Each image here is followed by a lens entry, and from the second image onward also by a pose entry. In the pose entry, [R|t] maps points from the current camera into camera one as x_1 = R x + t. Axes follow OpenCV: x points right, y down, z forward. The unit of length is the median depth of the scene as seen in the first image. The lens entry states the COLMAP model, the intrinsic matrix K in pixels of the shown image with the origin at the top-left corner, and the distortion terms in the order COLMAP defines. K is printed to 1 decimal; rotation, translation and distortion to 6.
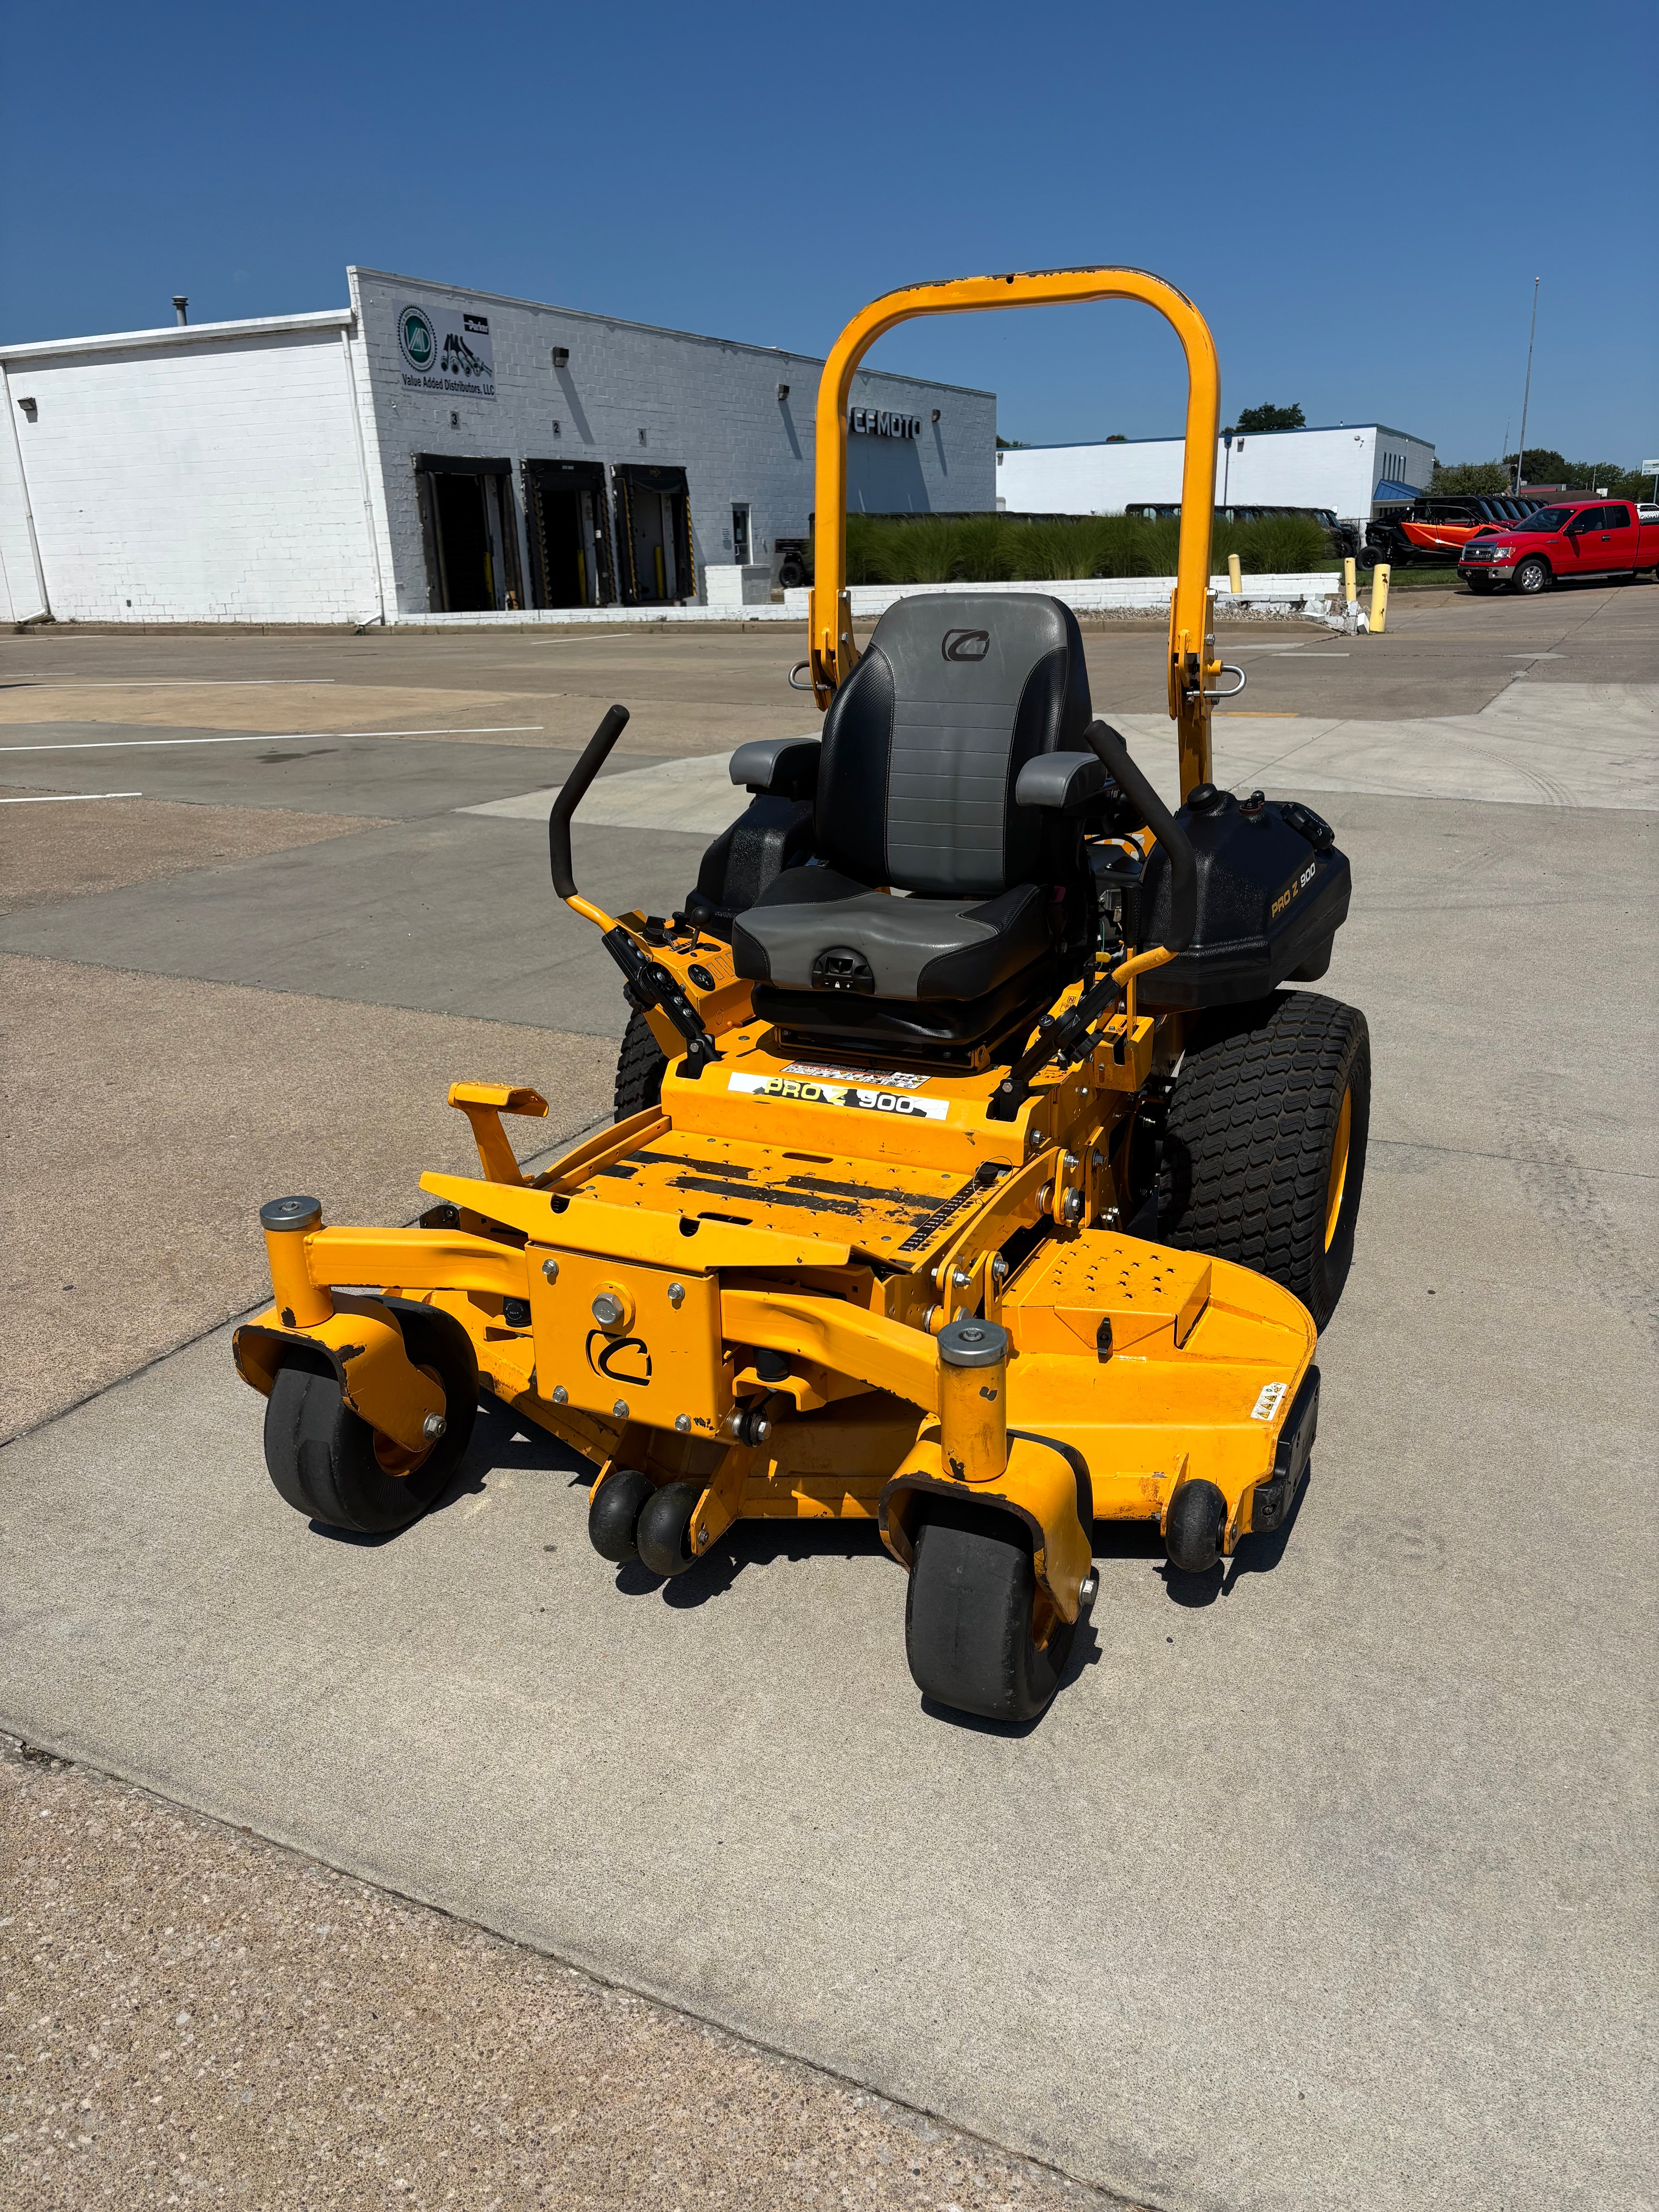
lens RADIAL K [[1674.5, 0, 831.9], [0, 1674.5, 1138.9], [0, 0, 1]] dist [0.032026, -0.021269]
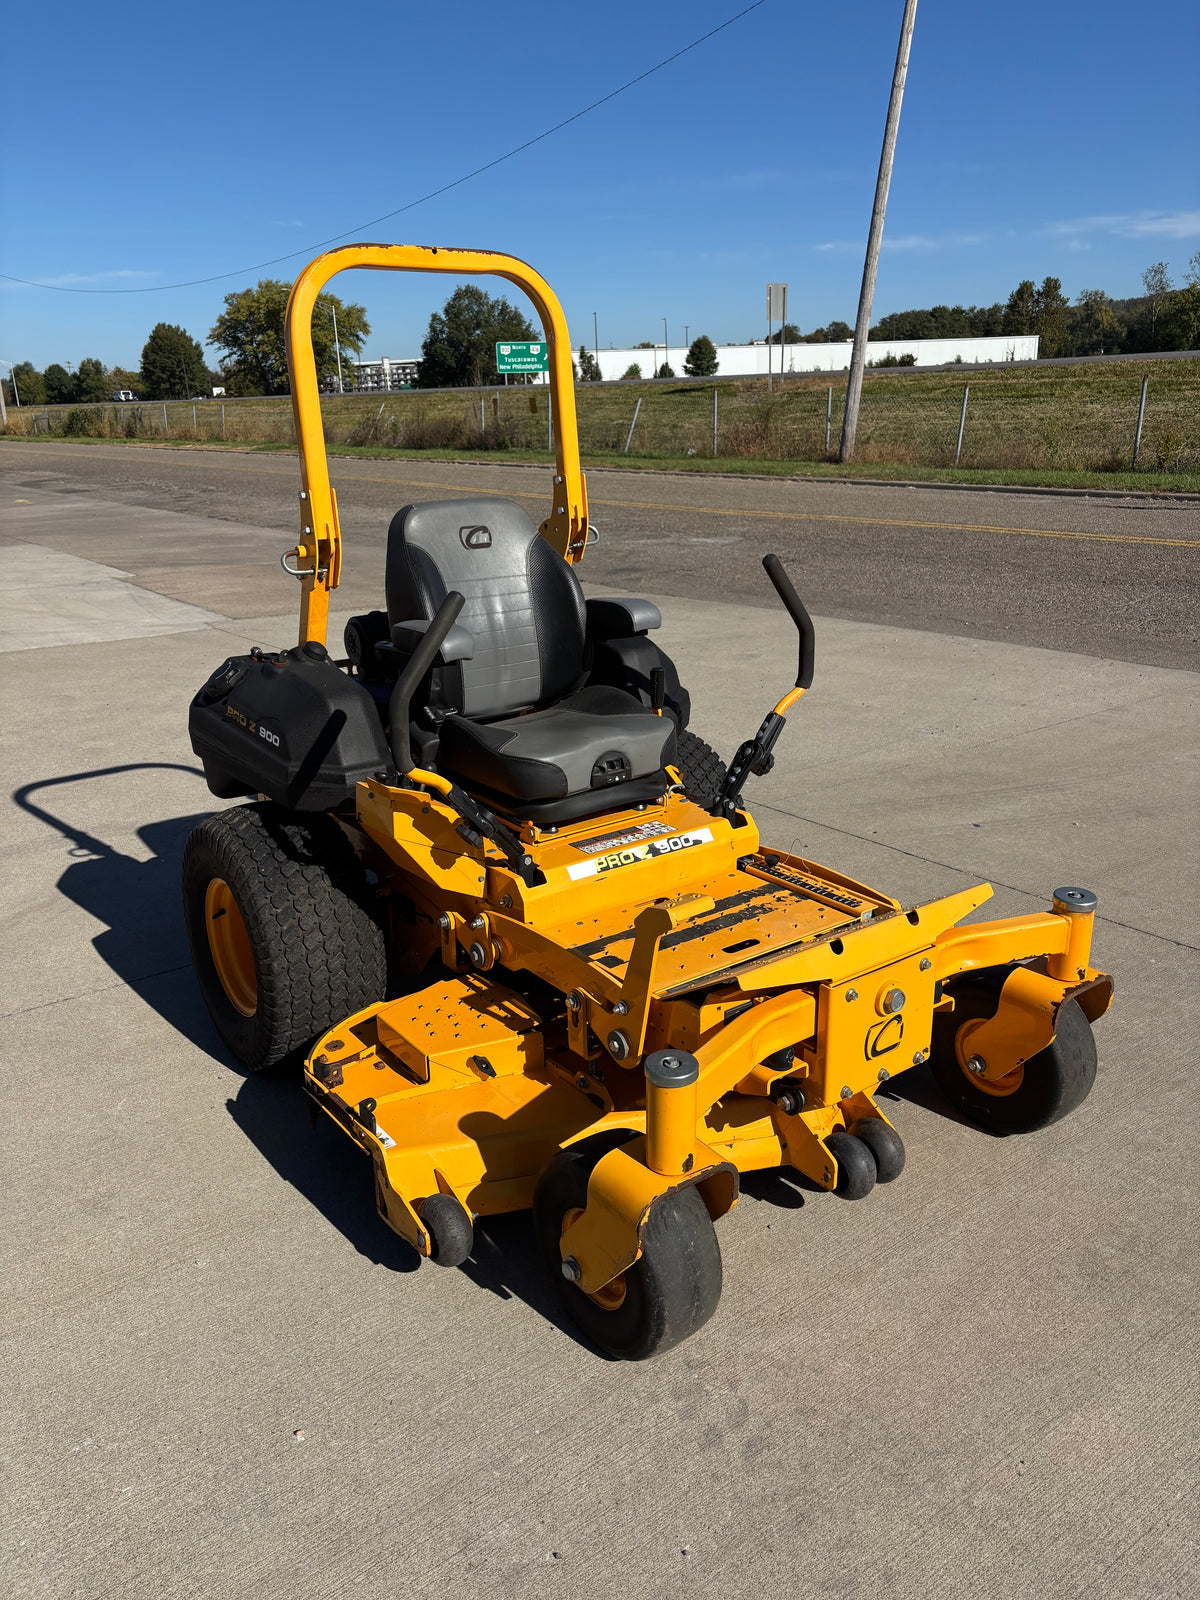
lens RADIAL K [[1211.2, 0, 593.5], [0, 1211.2, 805.5], [0, 0, 1]] dist [0.032026, -0.021269]
pose [[0.458635, -0.266993, 0.847566, -0.820356], [0.310051, 0.941935, 0.128945, -0.197633], [-0.832780, 0.203650, 0.514786, 0.527972]]
